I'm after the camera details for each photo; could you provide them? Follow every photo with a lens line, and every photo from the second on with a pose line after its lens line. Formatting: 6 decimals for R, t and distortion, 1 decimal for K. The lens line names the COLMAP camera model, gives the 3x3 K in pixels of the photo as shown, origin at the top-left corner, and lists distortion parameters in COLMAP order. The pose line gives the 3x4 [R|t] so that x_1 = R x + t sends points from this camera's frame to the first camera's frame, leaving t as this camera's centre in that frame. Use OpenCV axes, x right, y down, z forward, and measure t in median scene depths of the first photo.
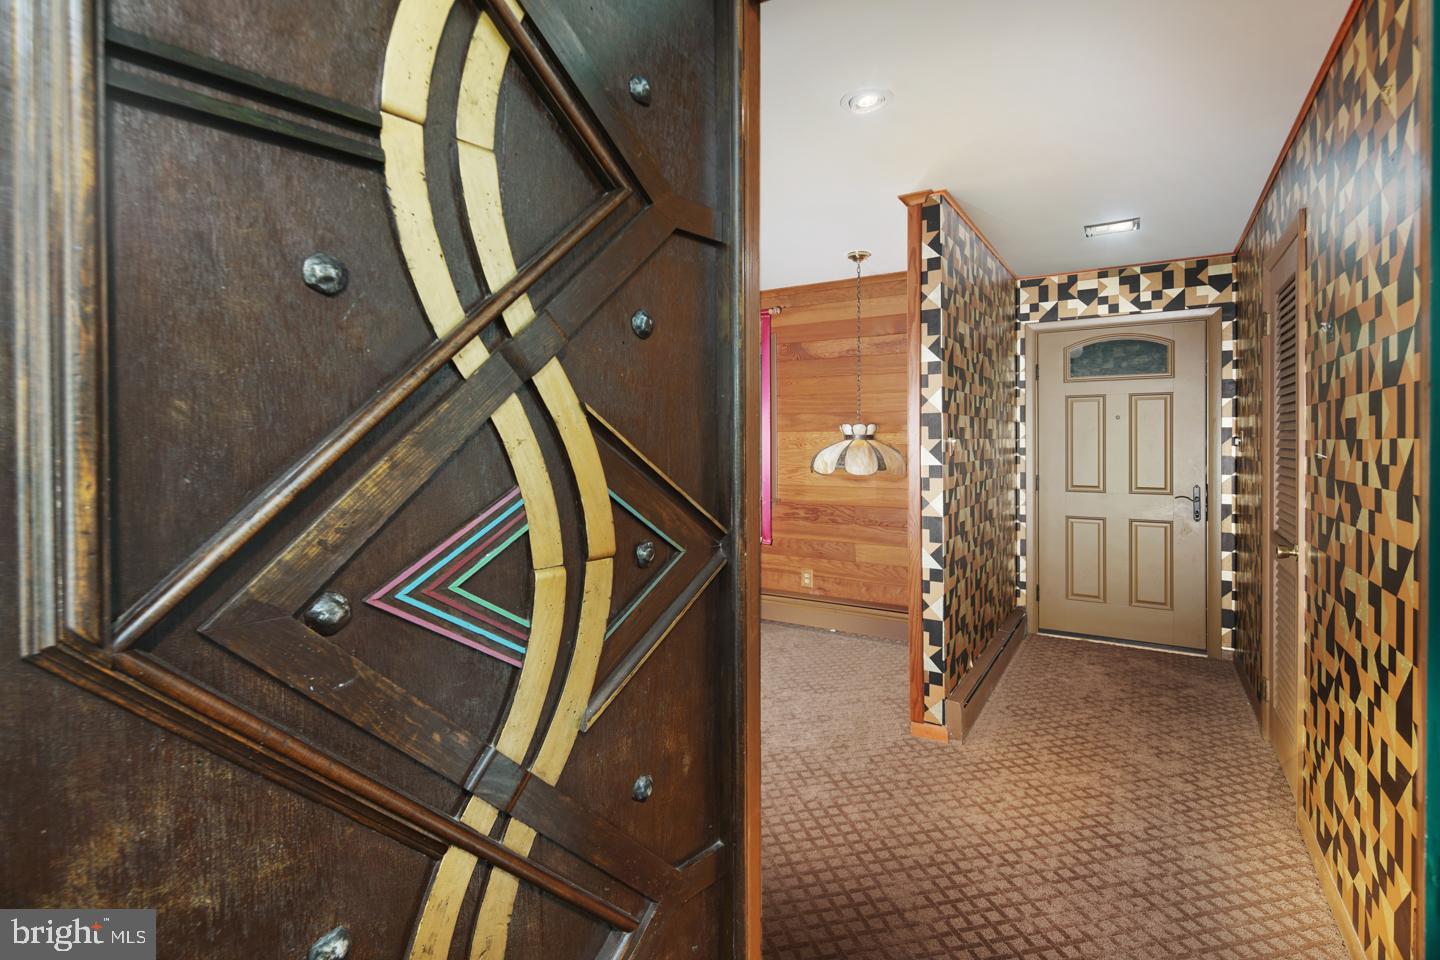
lens RADIAL K [[695.8, 0, 720.6], [0, 695.8, 439.0], [0, 0, 1]] dist [-0.000858, 0.000388]
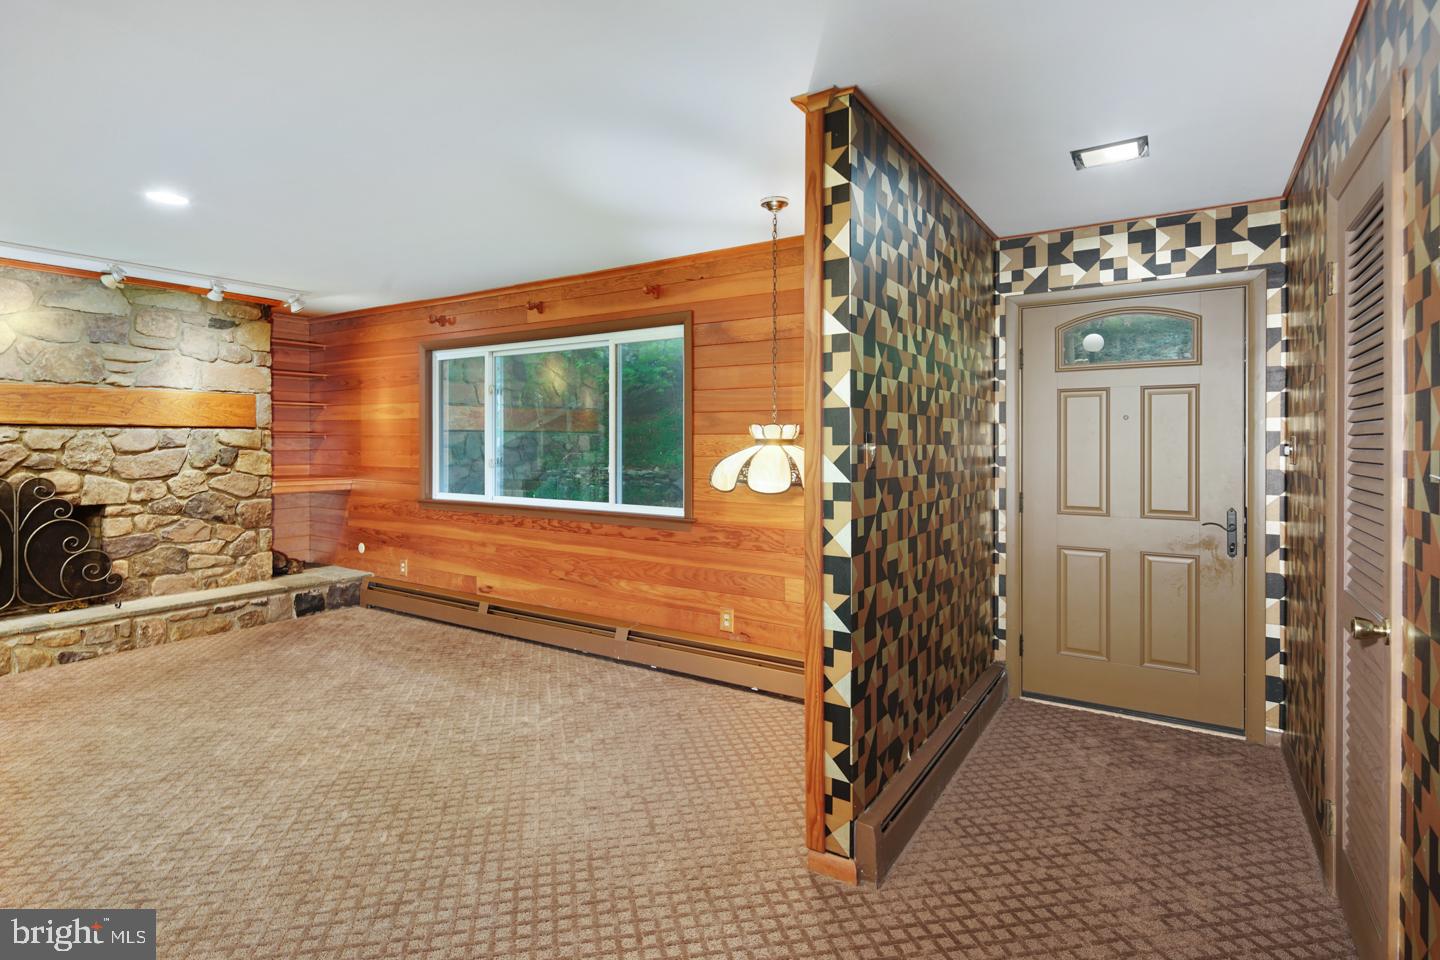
lens RADIAL K [[714.1, 0, 715.8], [0, 714.1, 438.8], [0, 0, 1]] dist [0.001523, -0.001310]
pose [[0.999354, 0.005517, -0.035500, 0.168267], [-0.005699, 0.999971, -0.005048, -0.001663], [0.035471, 0.005247, 0.999357, 0.227660]]
